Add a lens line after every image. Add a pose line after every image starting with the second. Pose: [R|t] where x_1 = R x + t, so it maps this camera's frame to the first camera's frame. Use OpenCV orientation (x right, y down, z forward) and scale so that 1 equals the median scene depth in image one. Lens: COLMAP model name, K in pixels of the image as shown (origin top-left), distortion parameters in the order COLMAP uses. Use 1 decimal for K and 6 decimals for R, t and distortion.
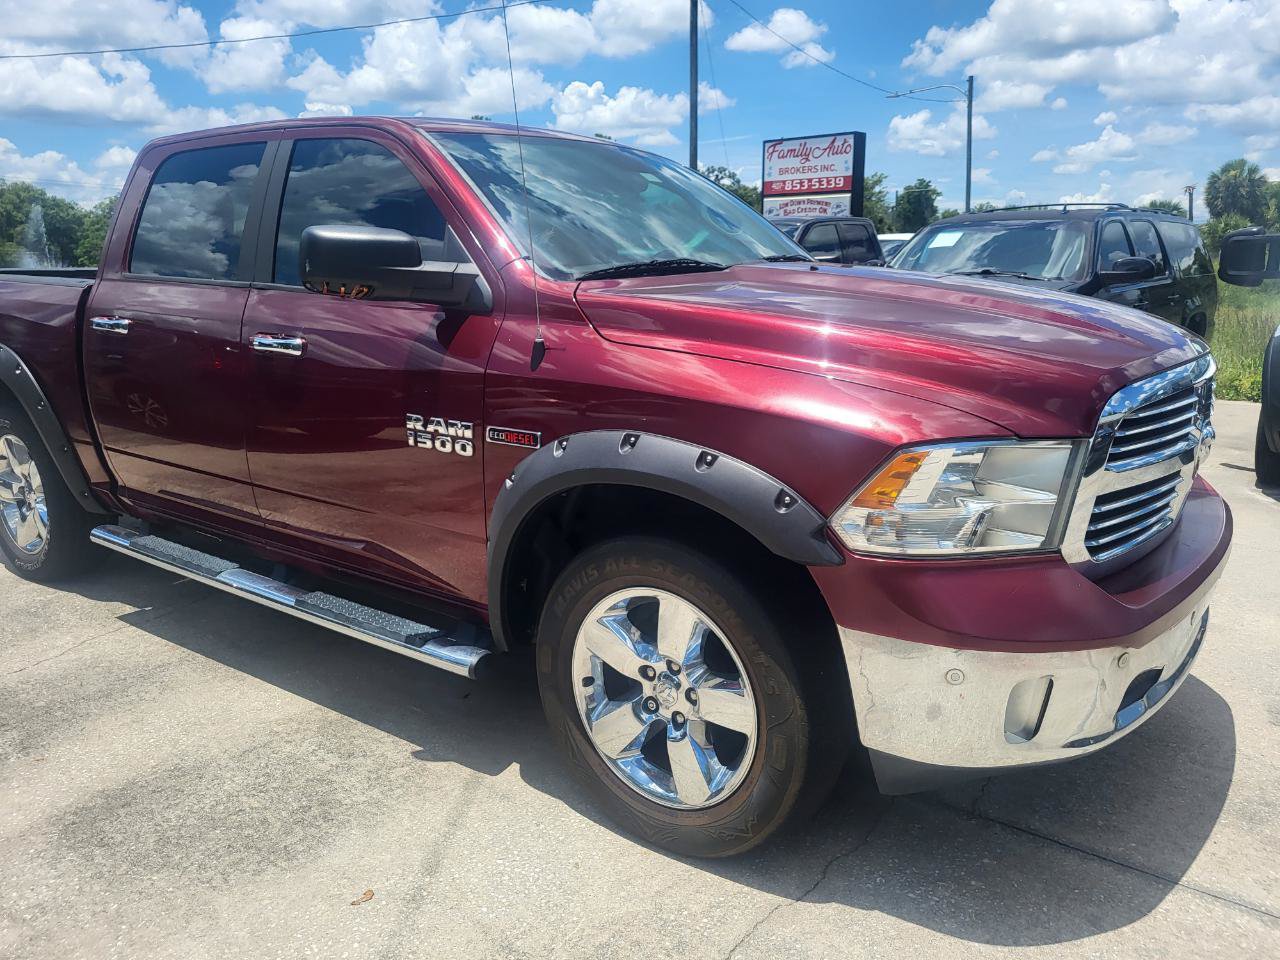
lens RADIAL K [[973.9, 0, 653.1], [0, 973.9, 475.2], [0, 0, 1]] dist [0.057277, -0.048279]
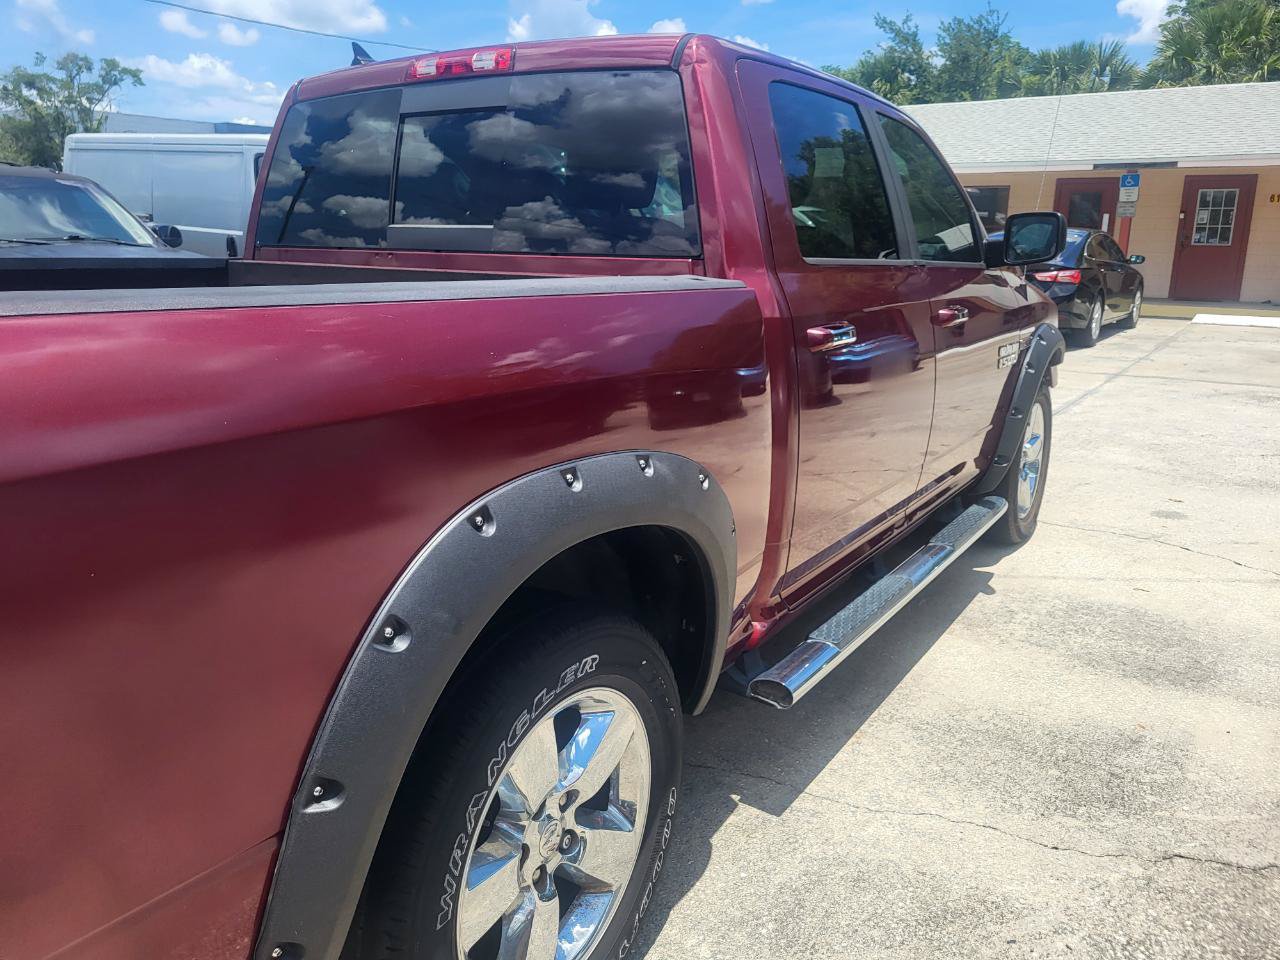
lens RADIAL K [[964.6, 0, 634.0], [0, 964.6, 468.7], [0, 0, 1]] dist [0.059030, -0.042666]
pose [[-0.057088, -0.236209, 0.970024, -1.592214], [0.201579, 0.948870, 0.242922, -0.339159], [-0.977807, 0.209404, -0.006555, 1.541585]]
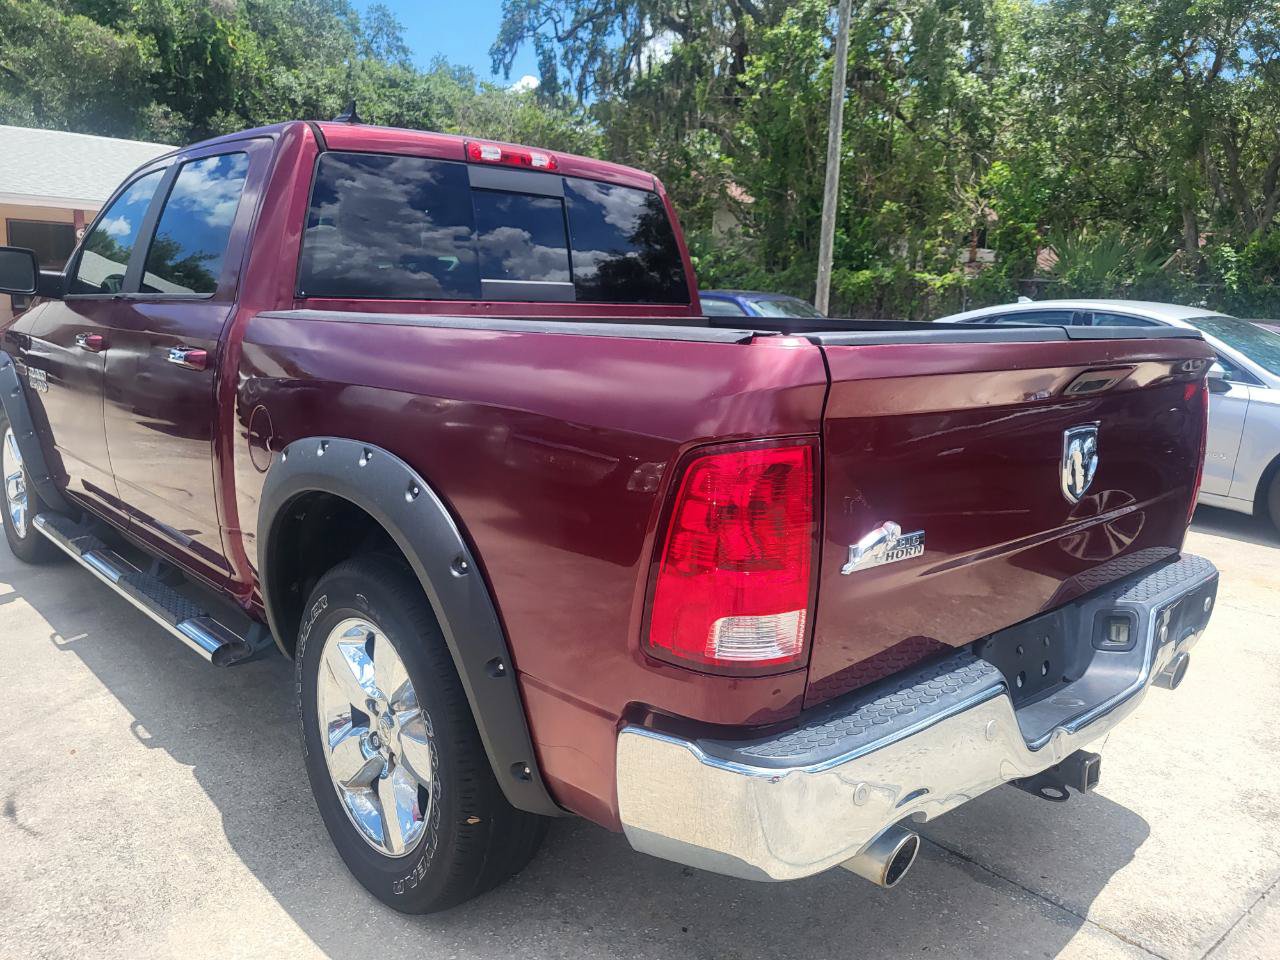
lens RADIAL K [[973.9, 0, 647.3], [0, 973.9, 467.1], [0, 0, 1]] dist [0.057277, -0.048279]
pose [[-0.984578, -0.060571, 0.164125, -0.966067], [0.005947, 0.926020, 0.377427, -0.614054], [-0.174844, 0.372582, -0.911379, 2.827427]]
